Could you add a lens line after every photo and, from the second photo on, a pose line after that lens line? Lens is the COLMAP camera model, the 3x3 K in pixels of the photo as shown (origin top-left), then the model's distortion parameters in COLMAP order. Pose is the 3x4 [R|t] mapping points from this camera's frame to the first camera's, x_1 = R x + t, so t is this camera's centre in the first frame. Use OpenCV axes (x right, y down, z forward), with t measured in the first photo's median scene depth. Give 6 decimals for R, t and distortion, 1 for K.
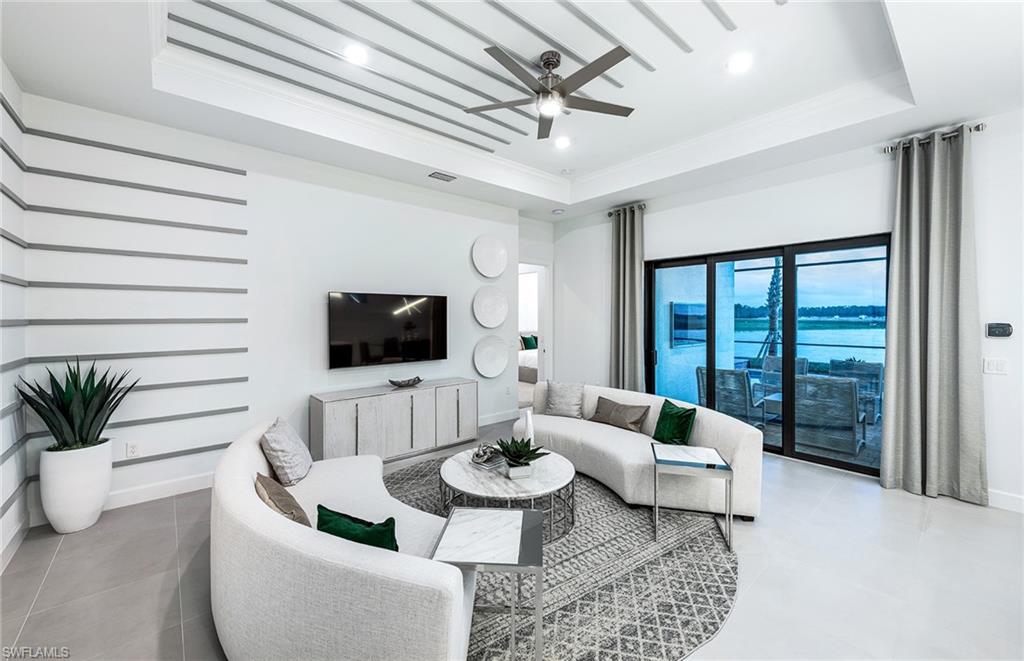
lens RADIAL K [[403.7, 0, 506.8], [0, 403.7, 314.7], [0, 0, 1]] dist [0.000789, 0.000146]
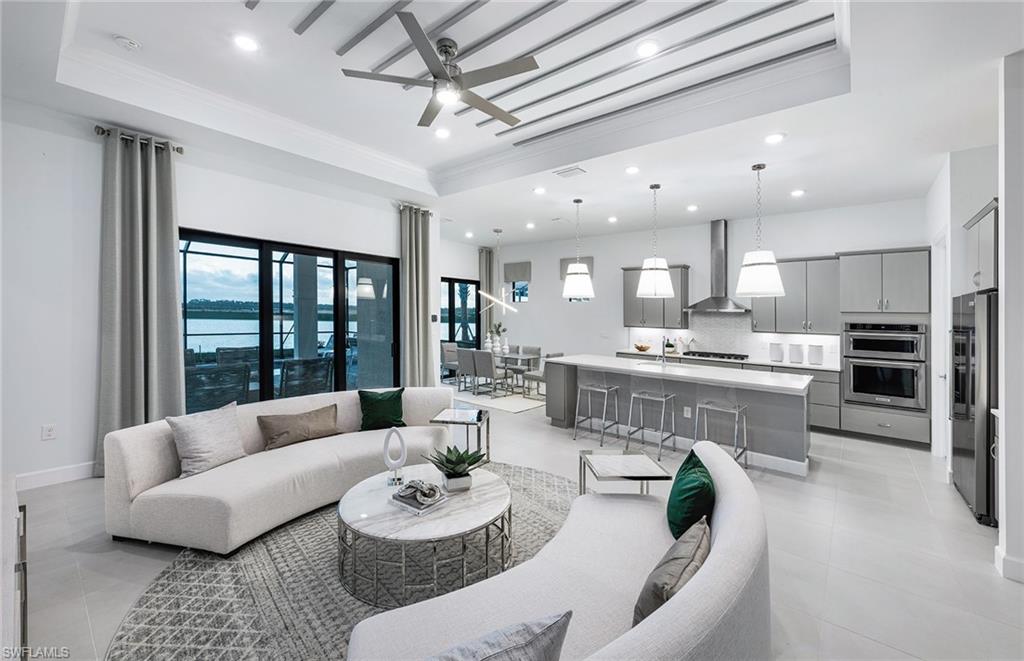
lens RADIAL K [[403.2, 0, 513.0], [0, 403.2, 305.9], [0, 0, 1]] dist [0.000164, 0.000119]
pose [[-0.166340, 0.017580, 0.985912, -0.454344], [-0.026973, 0.999386, -0.022371, 0.005469], [-0.985700, -0.030314, -0.165763, 0.530087]]
